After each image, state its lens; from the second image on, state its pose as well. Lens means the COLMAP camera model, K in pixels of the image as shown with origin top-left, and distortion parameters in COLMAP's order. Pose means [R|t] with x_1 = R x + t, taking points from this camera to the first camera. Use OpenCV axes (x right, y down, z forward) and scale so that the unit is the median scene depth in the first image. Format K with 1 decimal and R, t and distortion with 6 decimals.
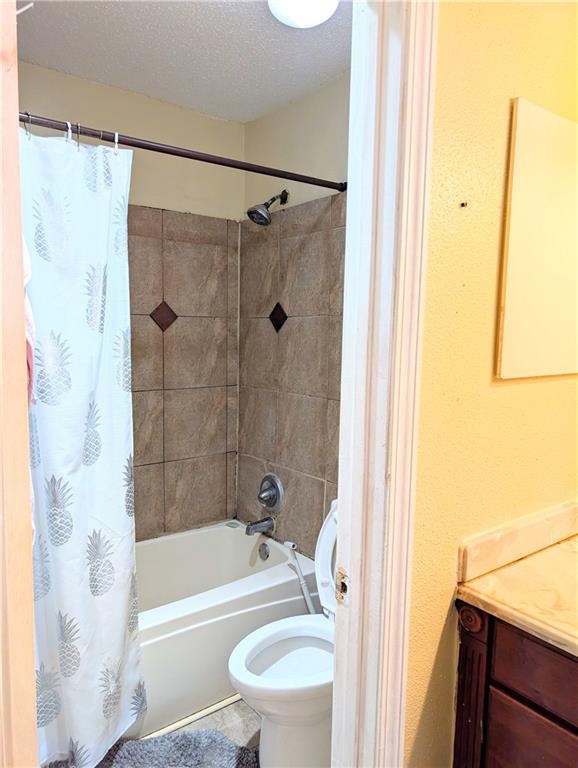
lens RADIAL K [[551.8, 0, 287.7], [0, 551.8, 384.7], [0, 0, 1]] dist [0.006728, 0.001599]
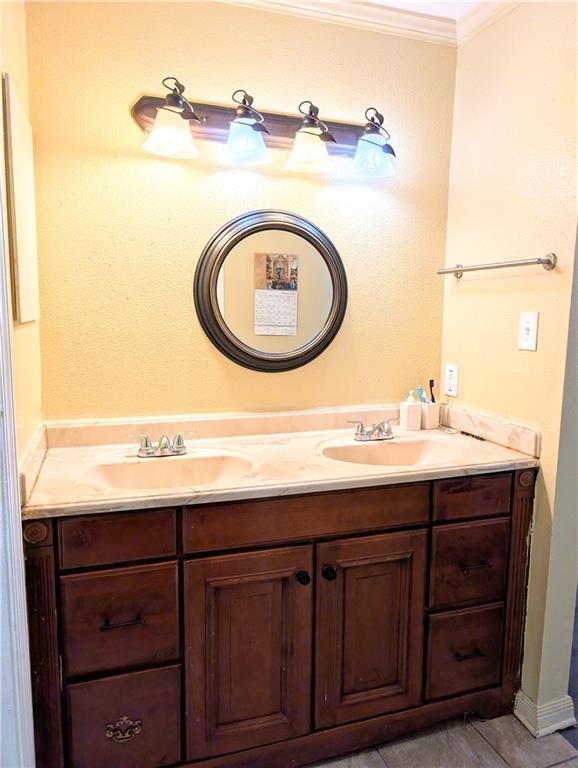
lens RADIAL K [[551.8, 0, 288.6], [0, 551.8, 383.6], [0, 0, 1]] dist [0.006728, 0.001599]
pose [[0.311526, -0.143157, 0.939392, -0.539763], [0.094301, 0.988364, 0.119348, 0.030093], [-0.945547, 0.051405, 0.321401, 0.115212]]
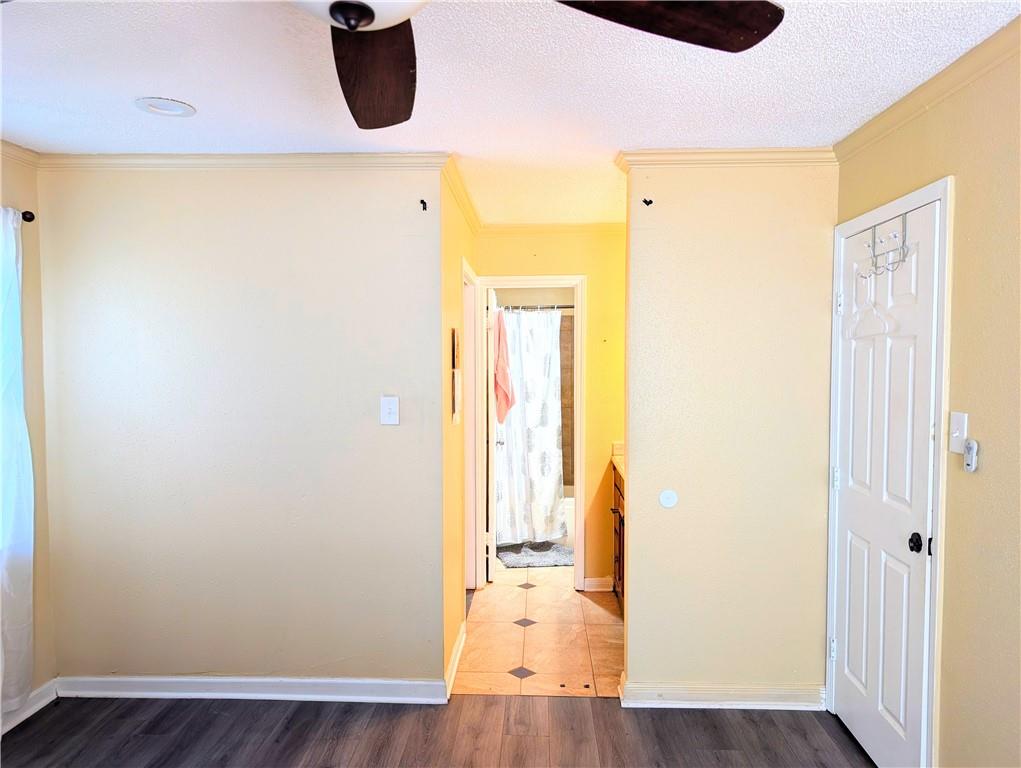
lens RADIAL K [[733.5, 0, 511.3], [0, 733.5, 386.2], [0, 0, 1]] dist [0.006728, 0.001599]
pose [[0.774390, -0.003905, -0.632696, 2.535819], [-0.046007, 0.996986, -0.062463, 0.253050], [0.631034, 0.077479, 0.771877, -2.665880]]
